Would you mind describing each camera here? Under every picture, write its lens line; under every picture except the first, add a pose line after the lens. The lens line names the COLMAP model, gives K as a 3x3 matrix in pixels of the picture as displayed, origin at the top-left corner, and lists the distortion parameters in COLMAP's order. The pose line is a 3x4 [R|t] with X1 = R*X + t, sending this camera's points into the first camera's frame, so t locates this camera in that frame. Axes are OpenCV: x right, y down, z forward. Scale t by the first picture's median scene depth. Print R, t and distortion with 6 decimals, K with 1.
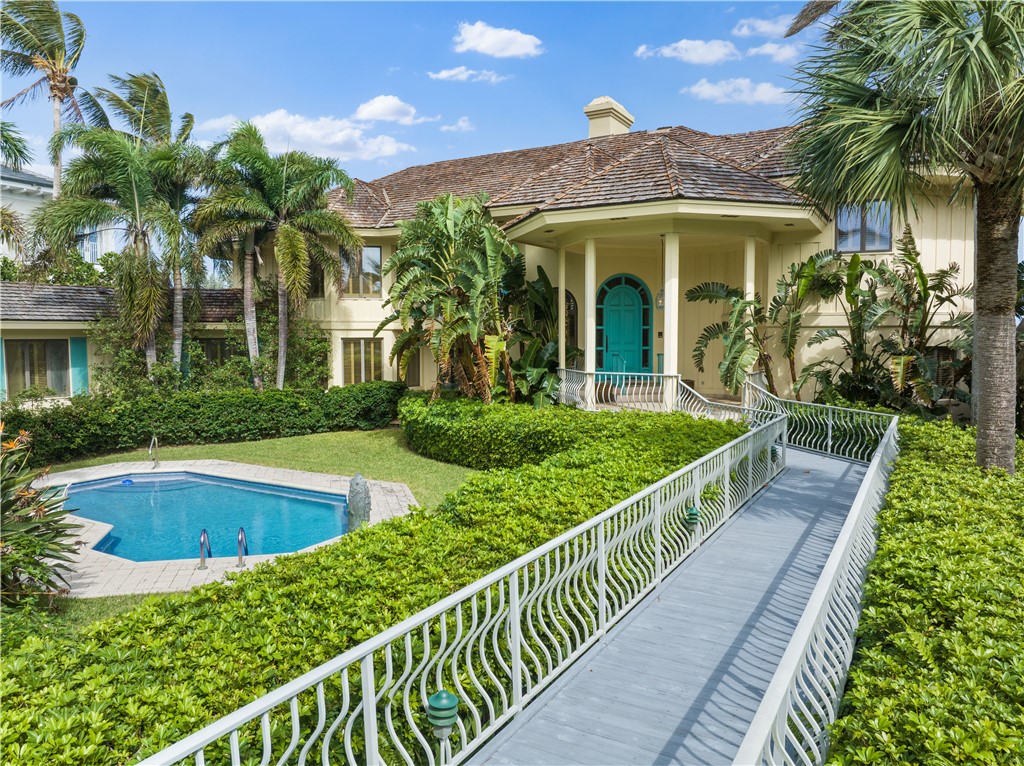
lens RADIAL K [[727.4, 0, 512.0], [0, 727.4, 383.0], [0, 0, 1]] dist [-0.064440, 0.047055]
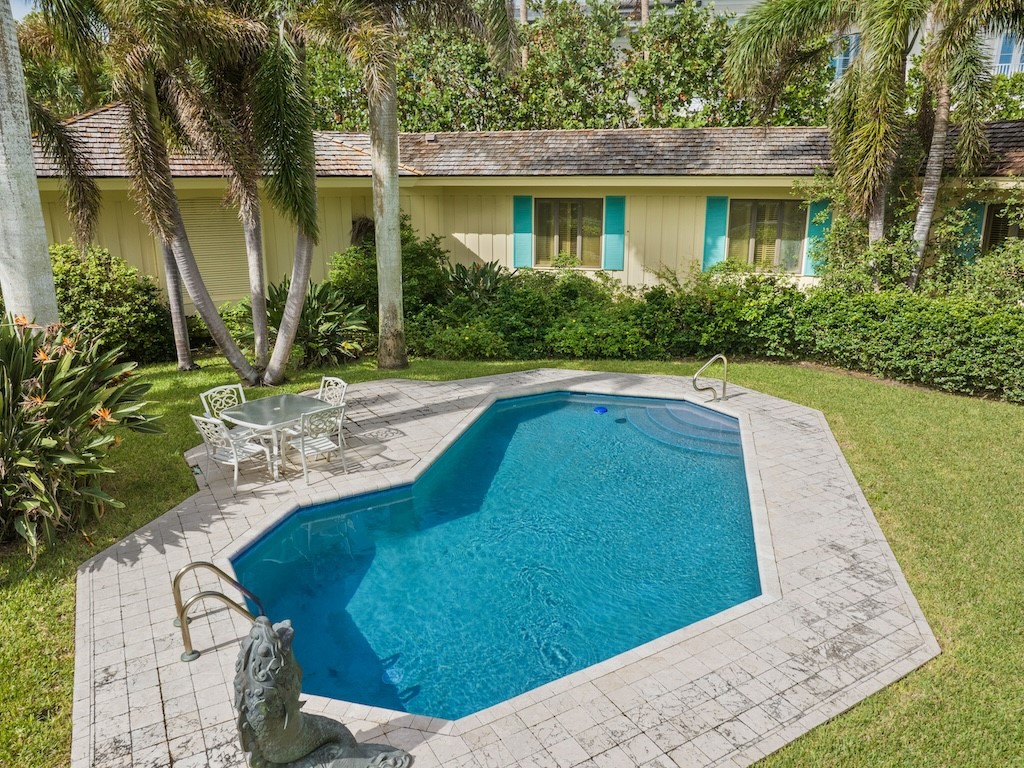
lens RADIAL K [[727.4, 0, 512.0], [0, 727.4, 384.0], [0, 0, 1]] dist [-0.064440, 0.047055]
pose [[0.277382, 0.259471, -0.925059, 0.065269], [-0.064166, 0.965694, 0.251628, -0.046139], [0.958615, -0.010440, 0.284516, 0.493038]]
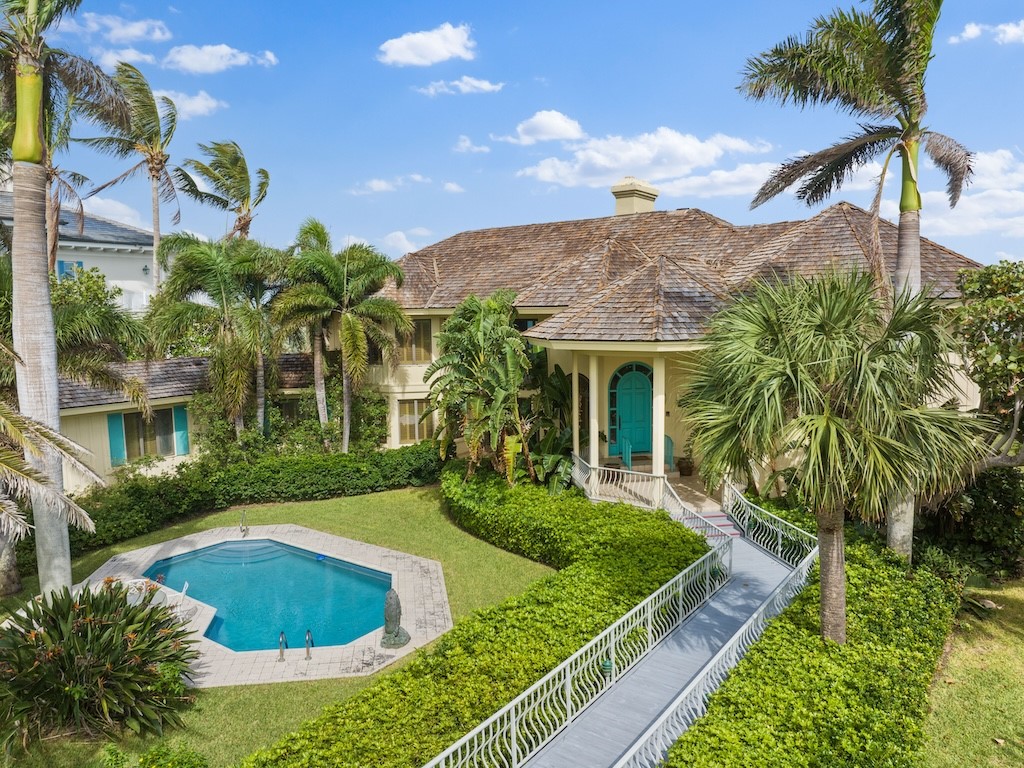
lens RADIAL K [[720.0, 0, 512.0], [0, 720.0, 384.0], [0, 0, 1]] dist [-0.030209, -0.001282]
pose [[0.995073, -0.003084, -0.099098, 0.070182], [0.006518, 0.999389, 0.034348, -0.147060], [0.098932, -0.034825, 0.994485, -0.144738]]
